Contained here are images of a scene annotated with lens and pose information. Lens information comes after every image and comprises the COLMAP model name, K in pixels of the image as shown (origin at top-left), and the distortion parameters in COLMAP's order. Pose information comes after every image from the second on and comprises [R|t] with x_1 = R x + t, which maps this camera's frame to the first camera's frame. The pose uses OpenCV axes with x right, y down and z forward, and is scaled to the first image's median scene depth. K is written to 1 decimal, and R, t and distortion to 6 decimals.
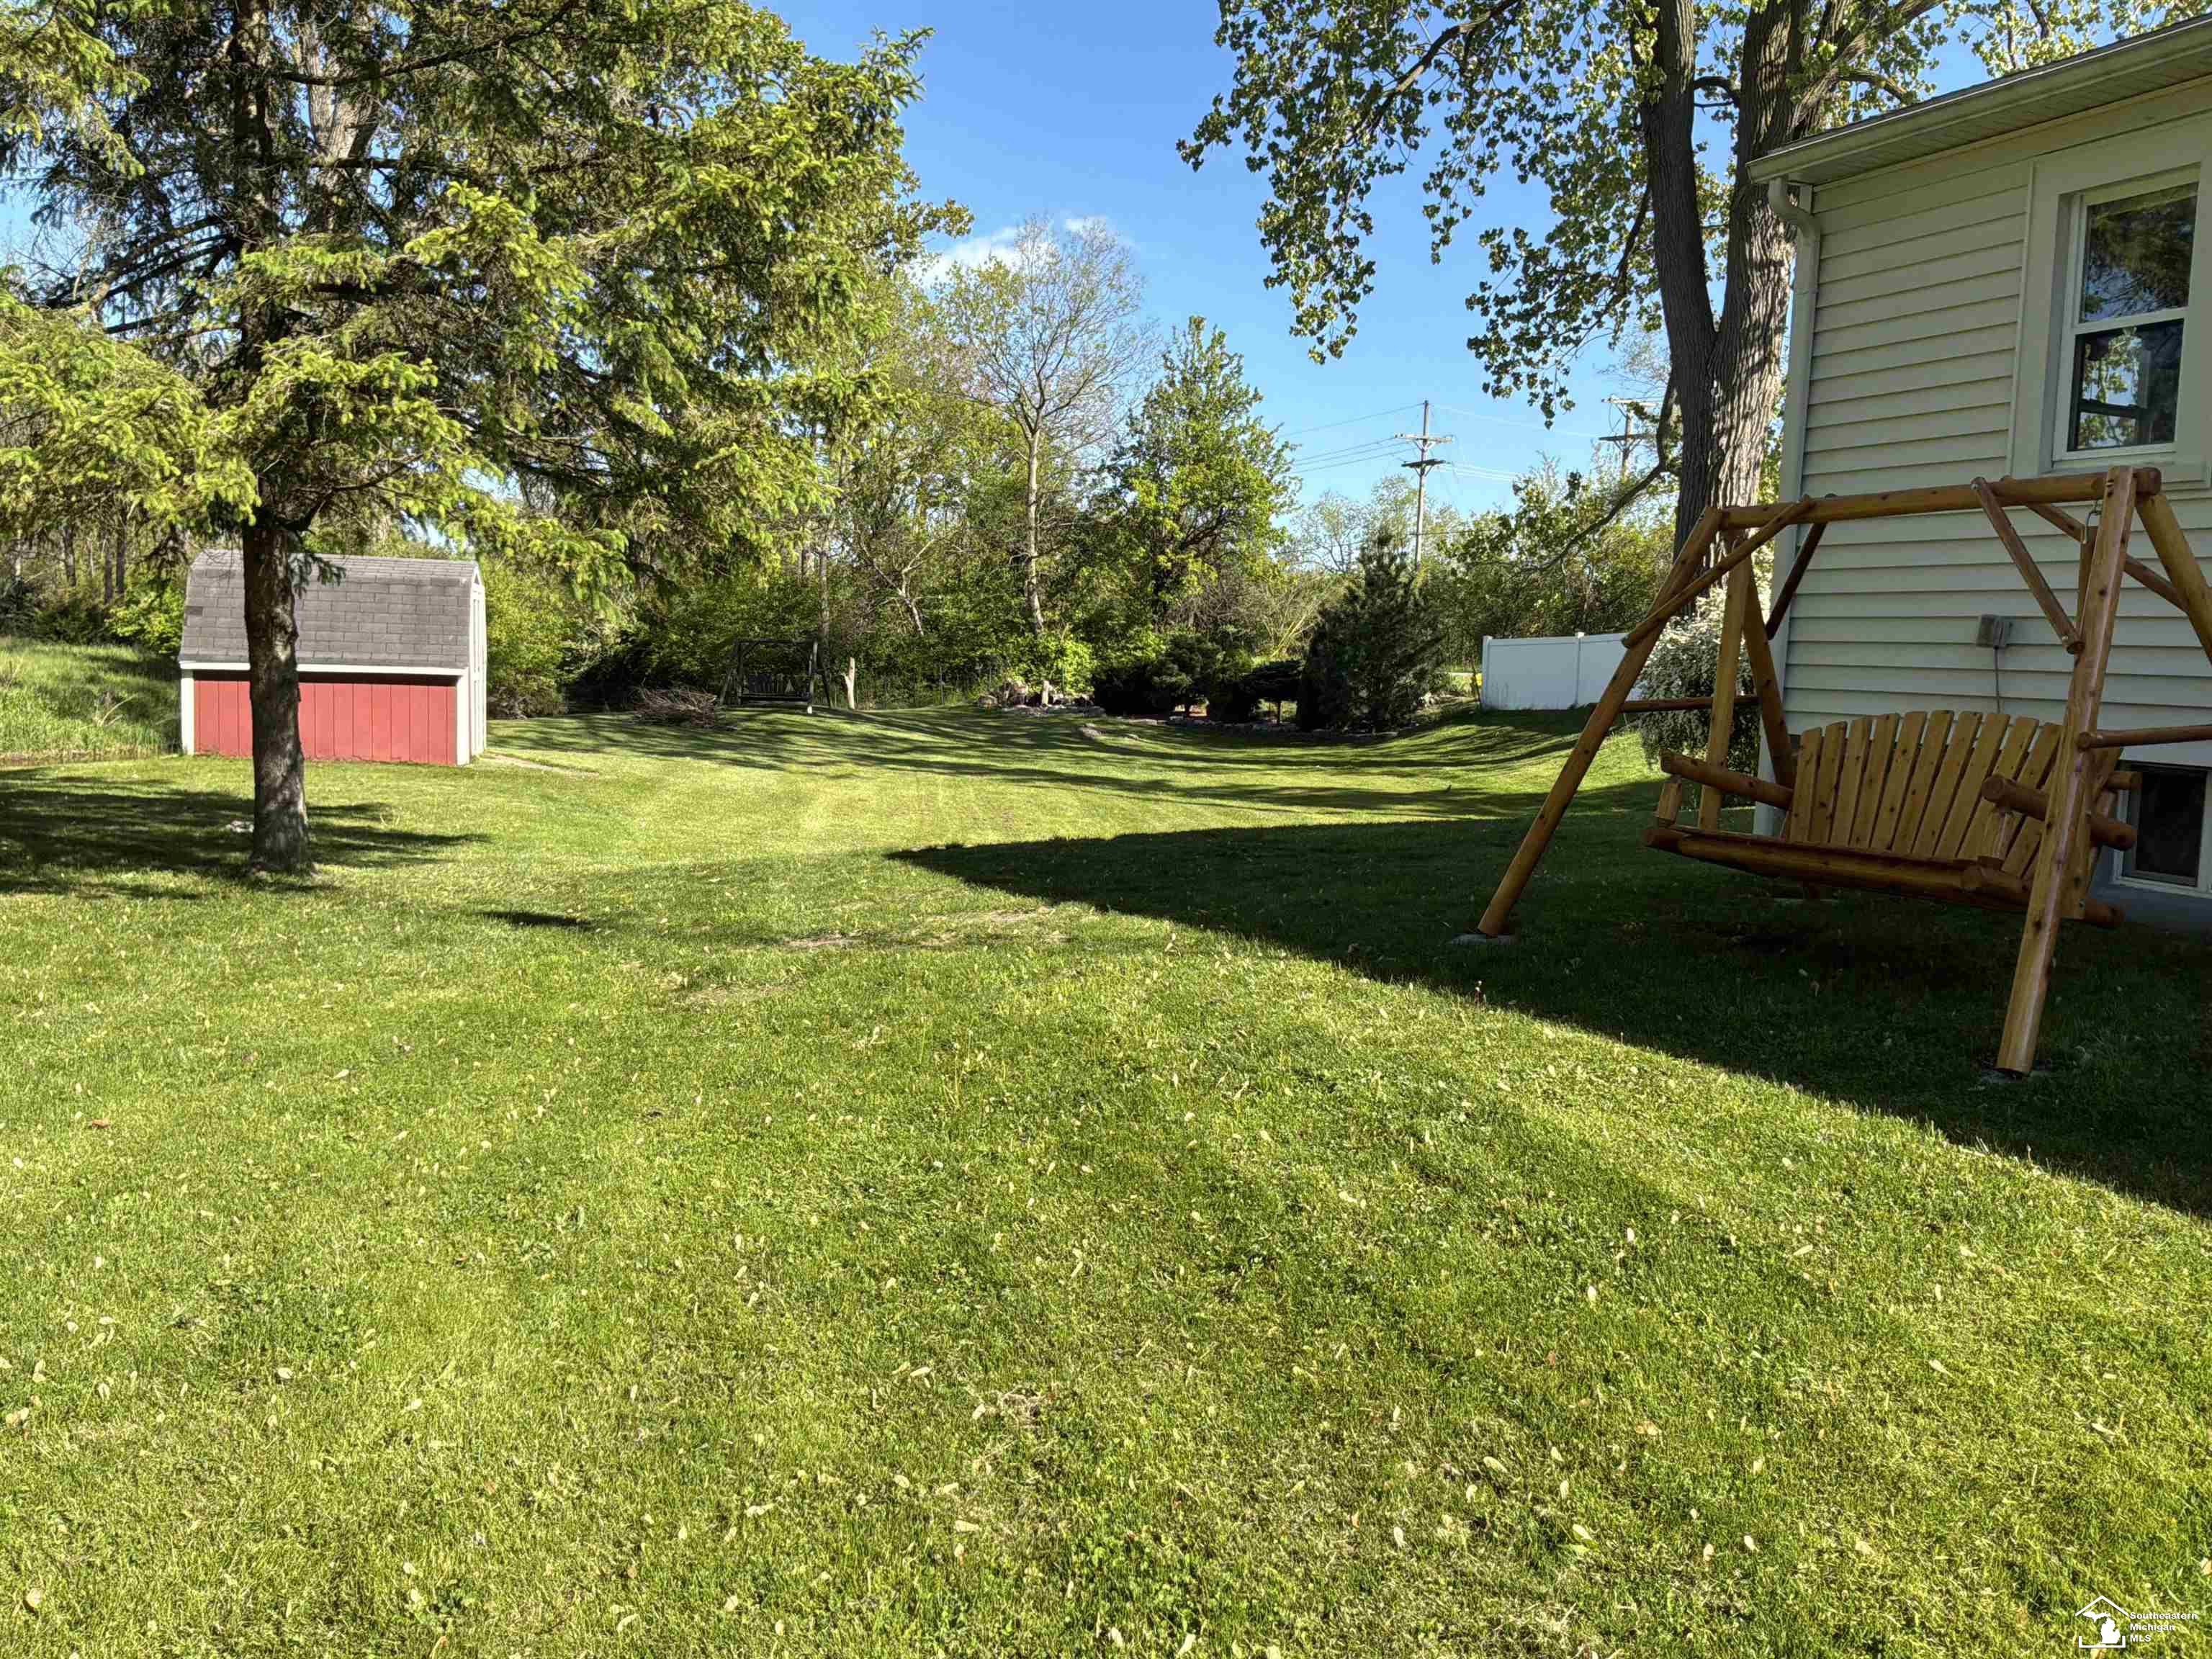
lens RADIAL K [[1856.1, 0, 1102.9], [0, 1856.1, 819.0], [0, 0, 1]] dist [-0.043253, 0.016781]
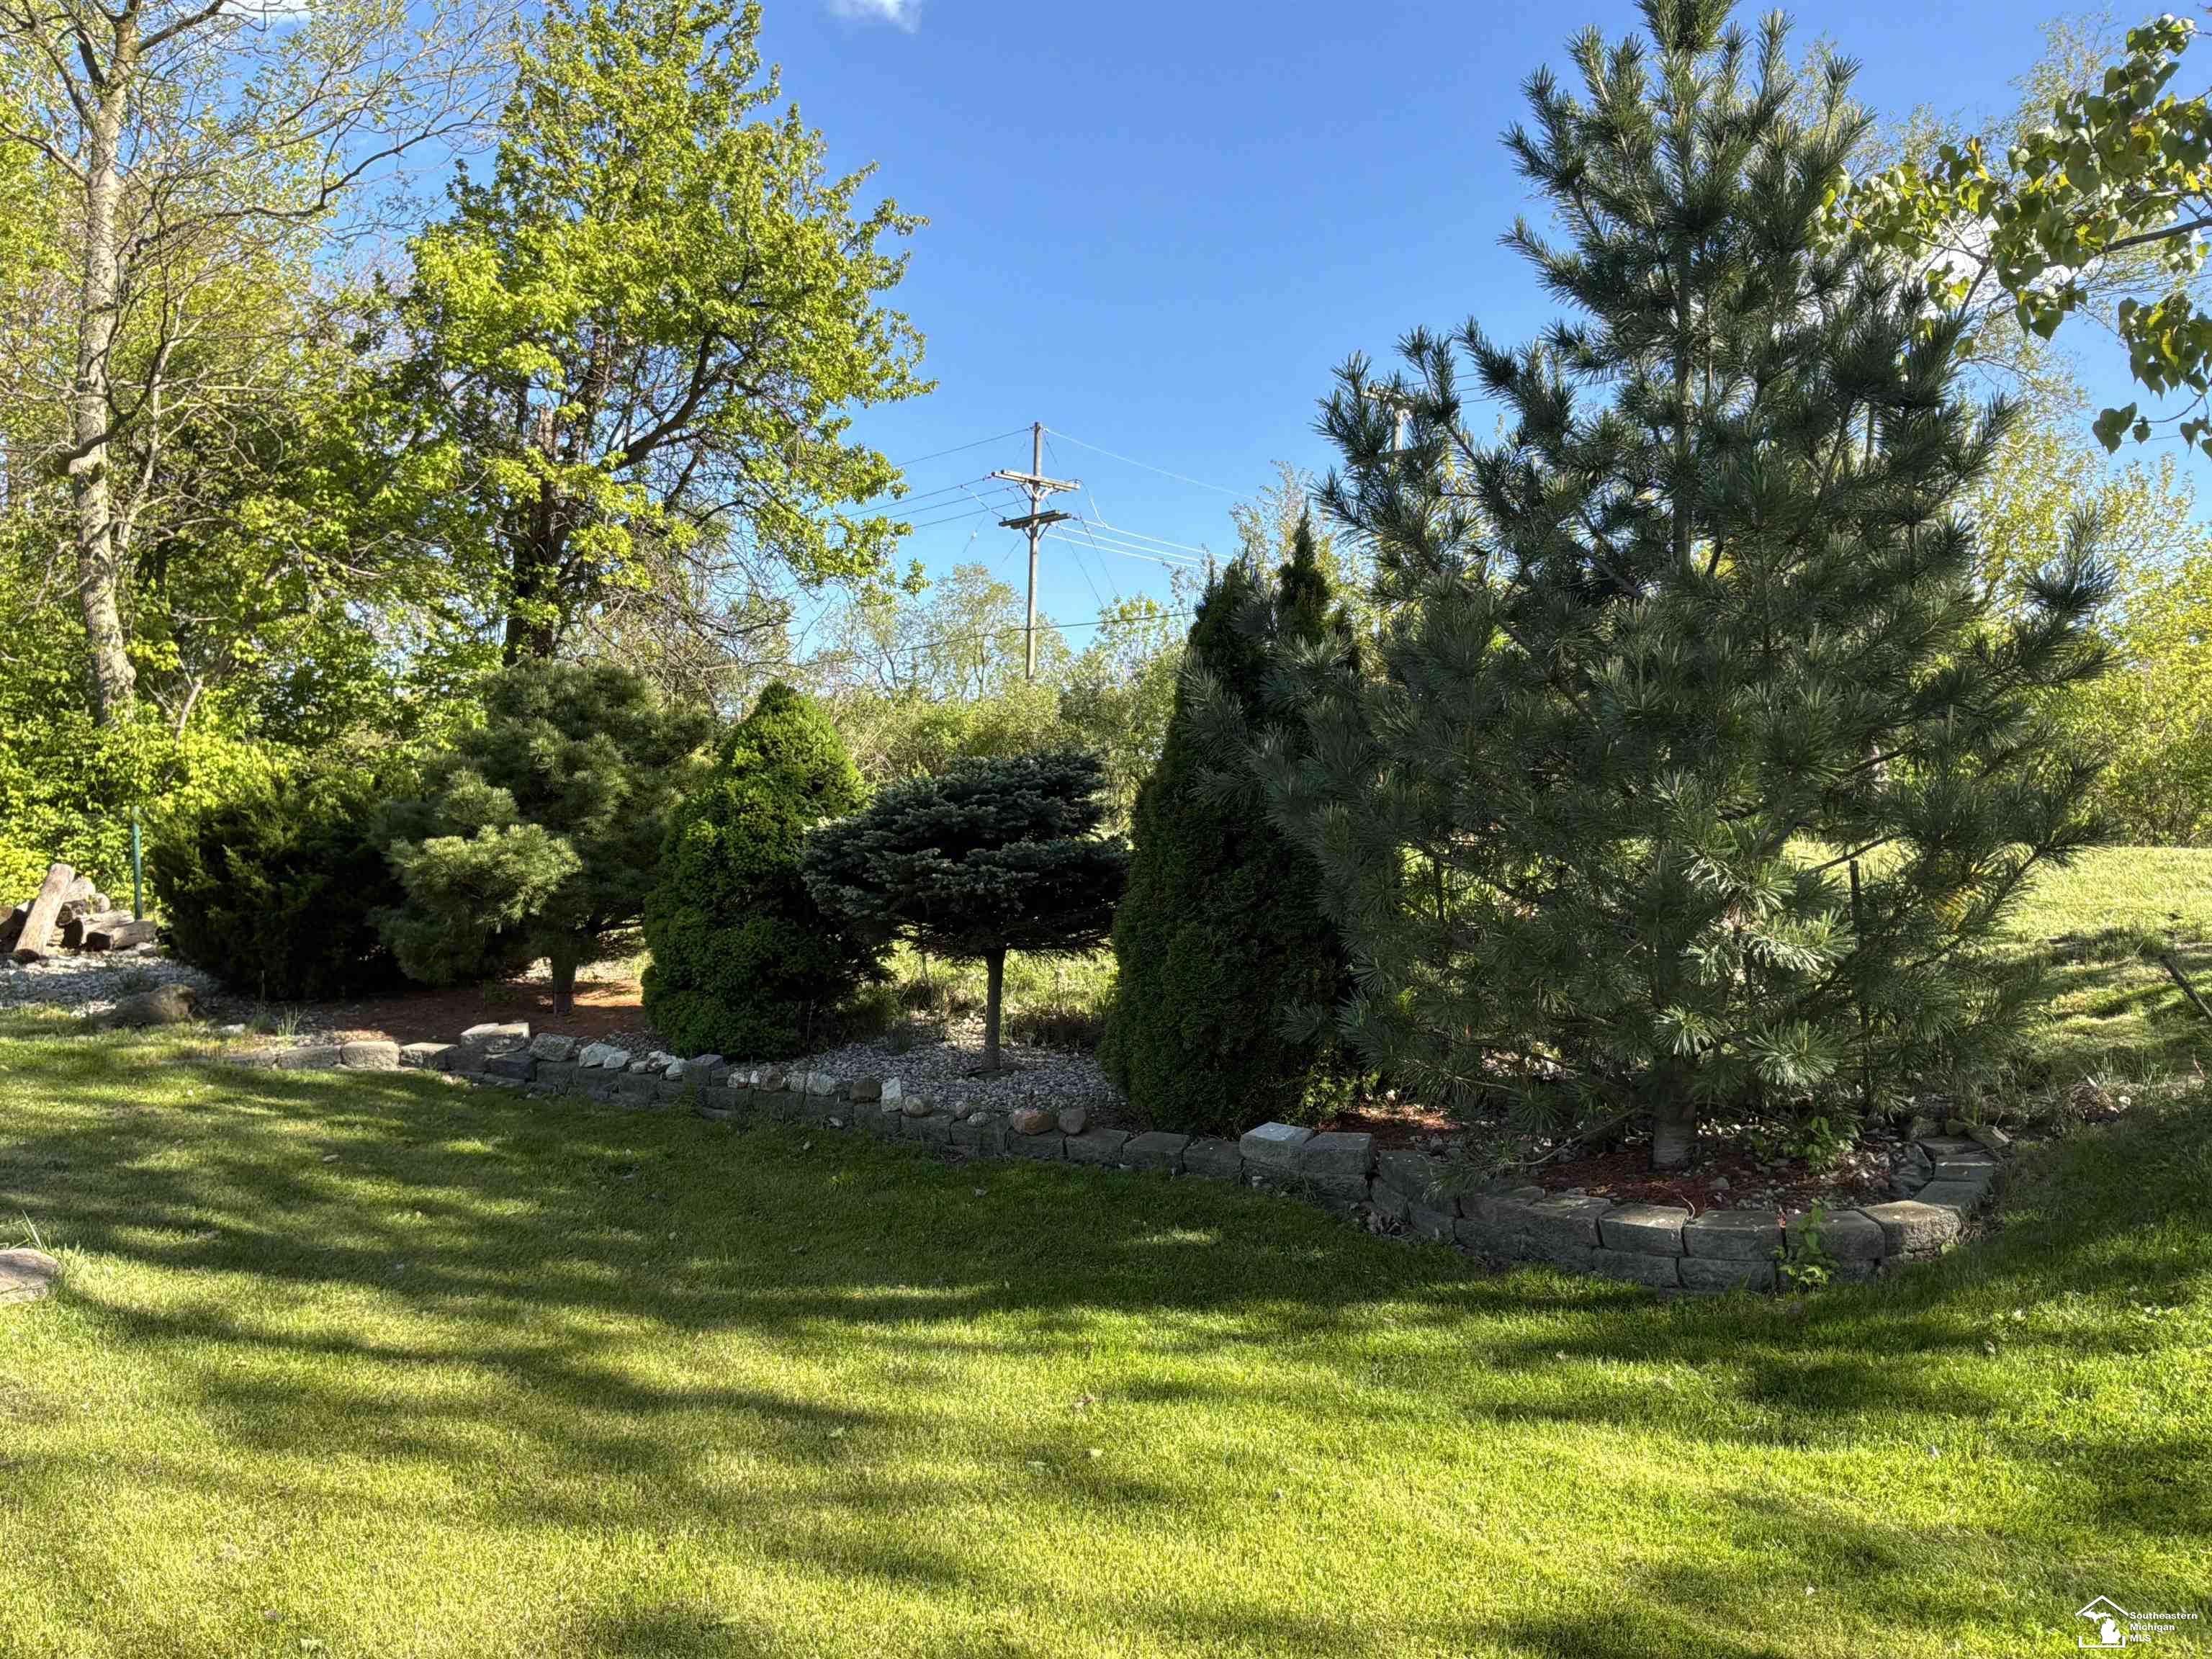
lens RADIAL K [[1856.1, 0, 1104.8], [0, 1856.1, 836.9], [0, 0, 1]] dist [-0.043253, 0.016781]
pose [[0.963309, -0.005941, 0.268329, 0.009570], [0.030287, 0.995775, -0.086684, -0.010613], [-0.266681, 0.091631, 0.959419, 0.147040]]
